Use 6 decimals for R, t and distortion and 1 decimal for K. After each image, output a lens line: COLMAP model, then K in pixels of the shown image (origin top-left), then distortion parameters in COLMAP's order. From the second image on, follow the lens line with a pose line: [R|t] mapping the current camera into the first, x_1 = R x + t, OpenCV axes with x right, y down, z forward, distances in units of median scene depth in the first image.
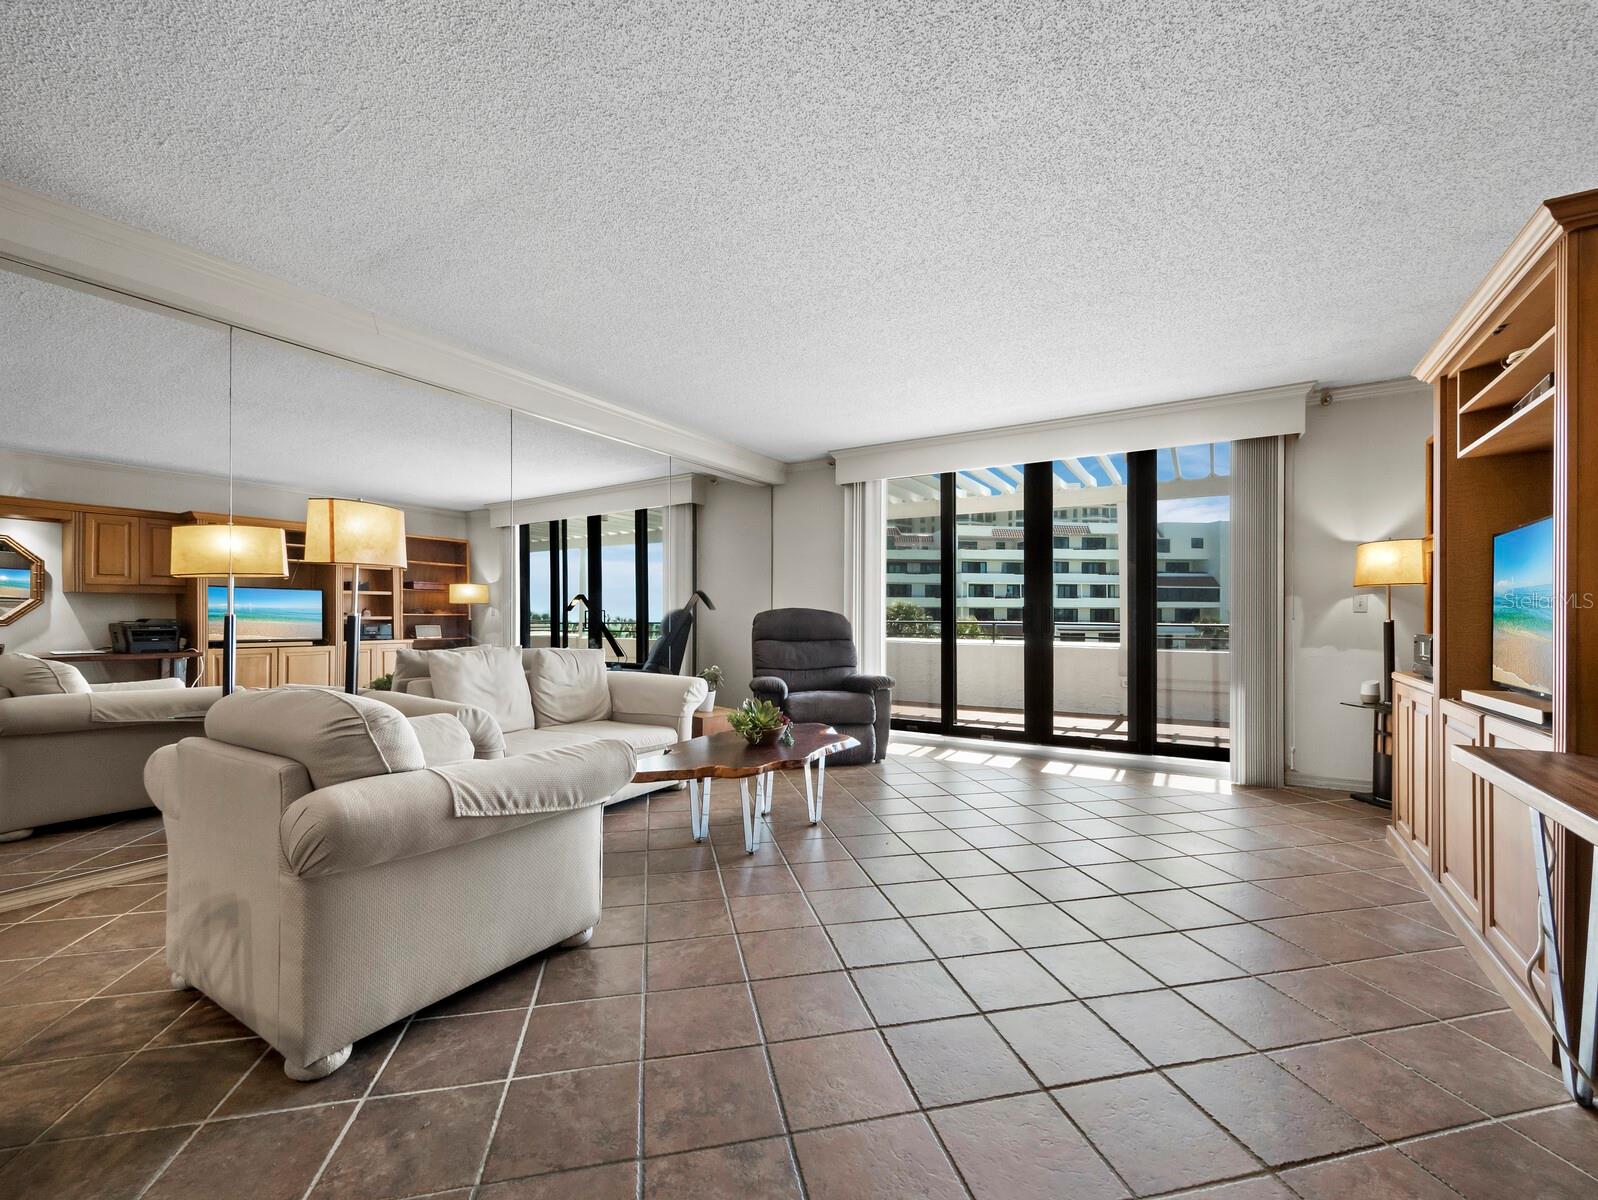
lens RADIAL K [[674.3, 0, 804.5], [0, 674.3, 618.4], [0, 0, 1]] dist [-0.002598, 0.000865]
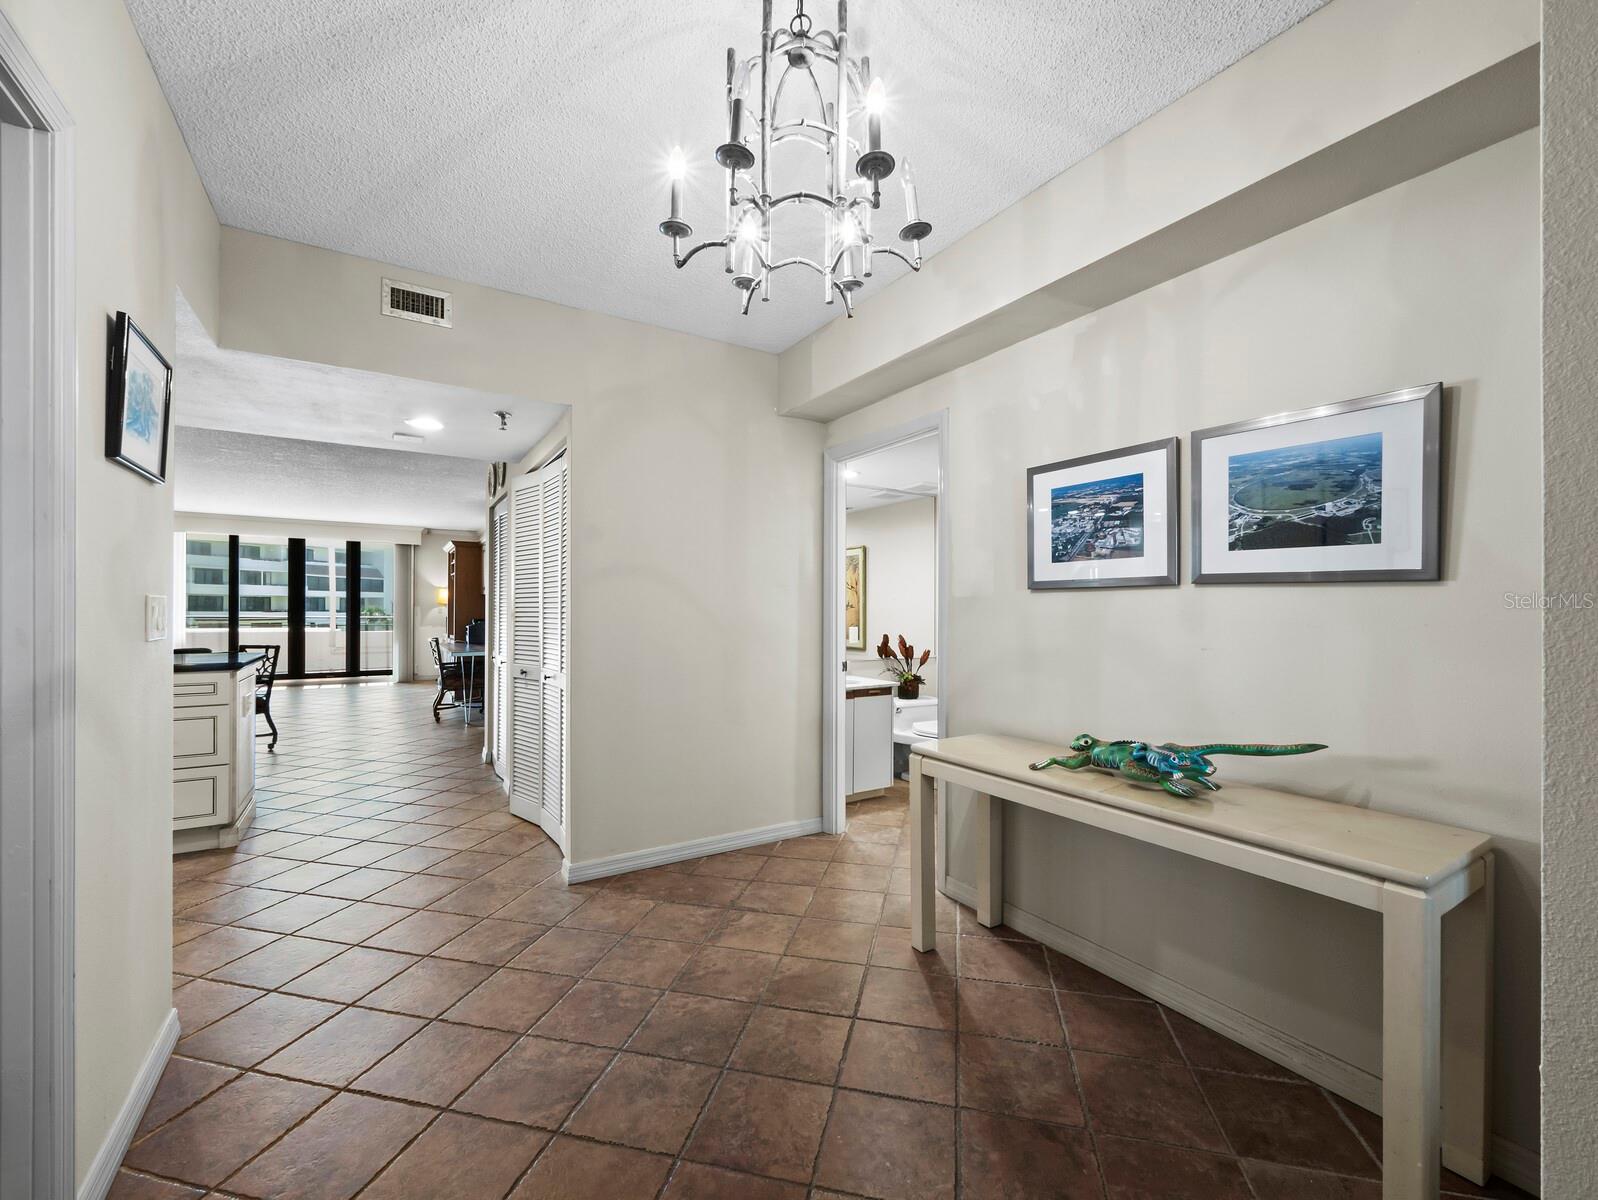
lens RADIAL K [[674.3, 0, 801.1], [0, 674.3, 607.9], [0, 0, 1]] dist [-0.002598, 0.000865]
pose [[0.445772, 0.000610, 0.895146, -0.777104], [-0.002776, 0.999996, 0.000700, -0.028949], [-0.895142, -0.002797, 0.445772, -1.226966]]
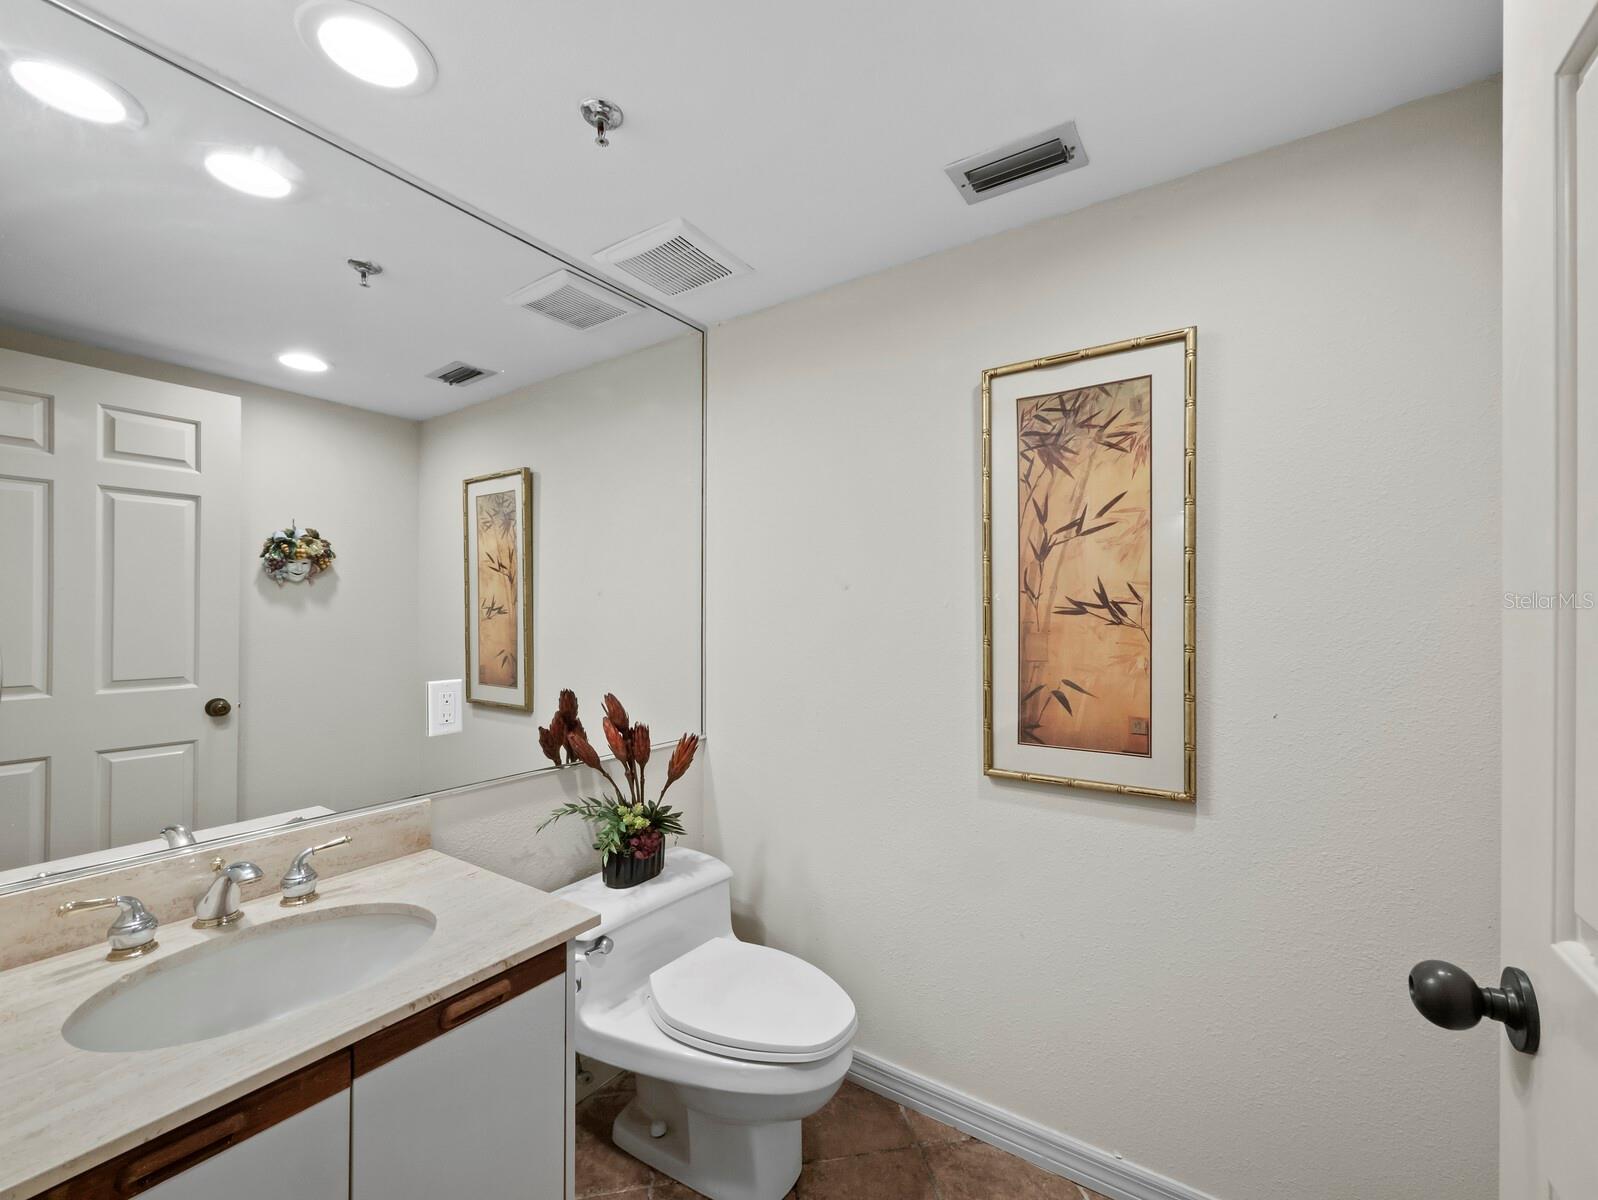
lens RADIAL K [[674.3, 0, 810.2], [0, 674.3, 610.0], [0, 0, 1]] dist [-0.002598, 0.000865]
pose [[0.038955, 0.002651, 0.999237, -0.180652], [-0.002288, 0.999994, -0.002564, -0.030101], [-0.999238, -0.002187, 0.038960, -1.036130]]
